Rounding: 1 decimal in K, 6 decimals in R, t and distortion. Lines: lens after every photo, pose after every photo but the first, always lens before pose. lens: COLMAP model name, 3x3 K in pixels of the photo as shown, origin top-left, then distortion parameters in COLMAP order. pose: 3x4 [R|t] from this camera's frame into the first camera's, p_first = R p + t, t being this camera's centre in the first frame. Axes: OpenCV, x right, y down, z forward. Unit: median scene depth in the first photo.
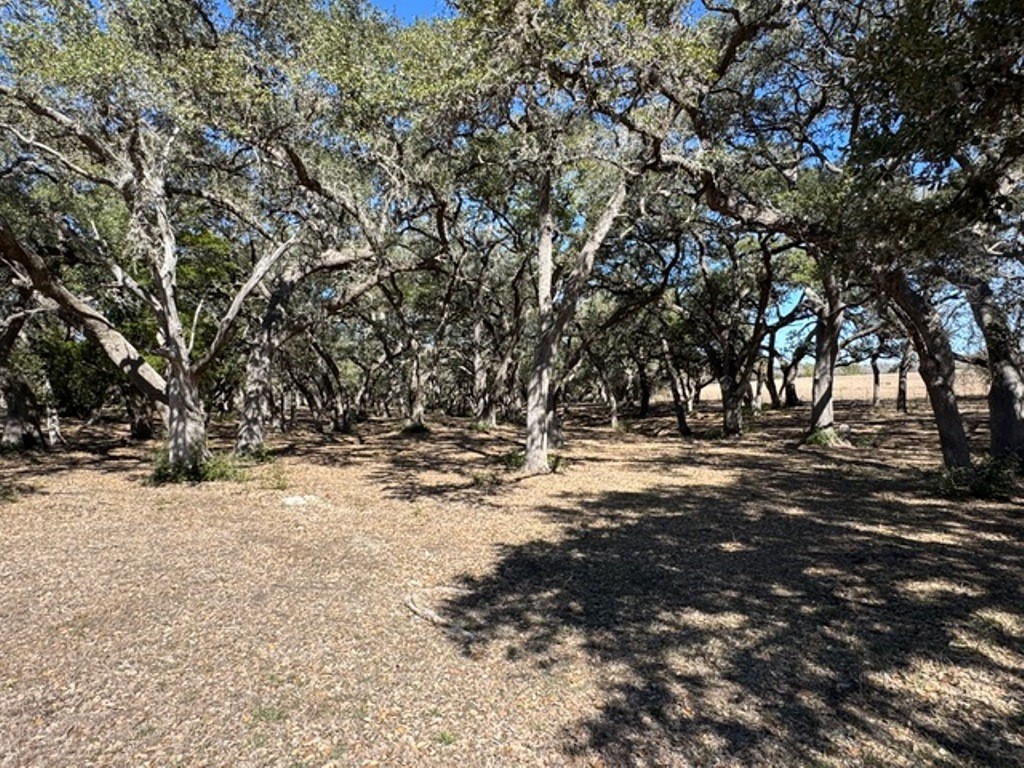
lens RADIAL K [[637.4, 0, 512.0], [0, 637.4, 384.0], [0, 0, 1]] dist [-0.006101, -0.002093]
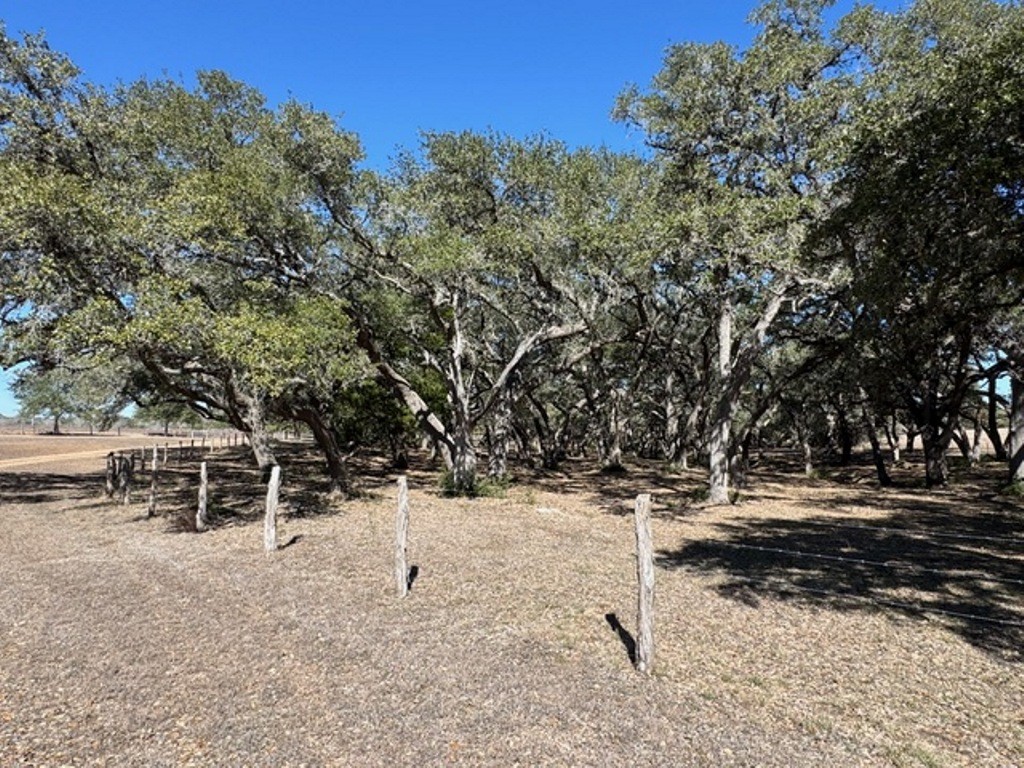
lens RADIAL K [[637.4, 0, 512.0], [0, 637.4, 384.0], [0, 0, 1]] dist [-0.006101, -0.002093]
pose [[0.956633, -0.003828, -0.291270, 0.009338], [-0.015036, 0.997932, -0.062500, -0.007475], [0.290907, 0.064169, 0.954597, -0.194530]]
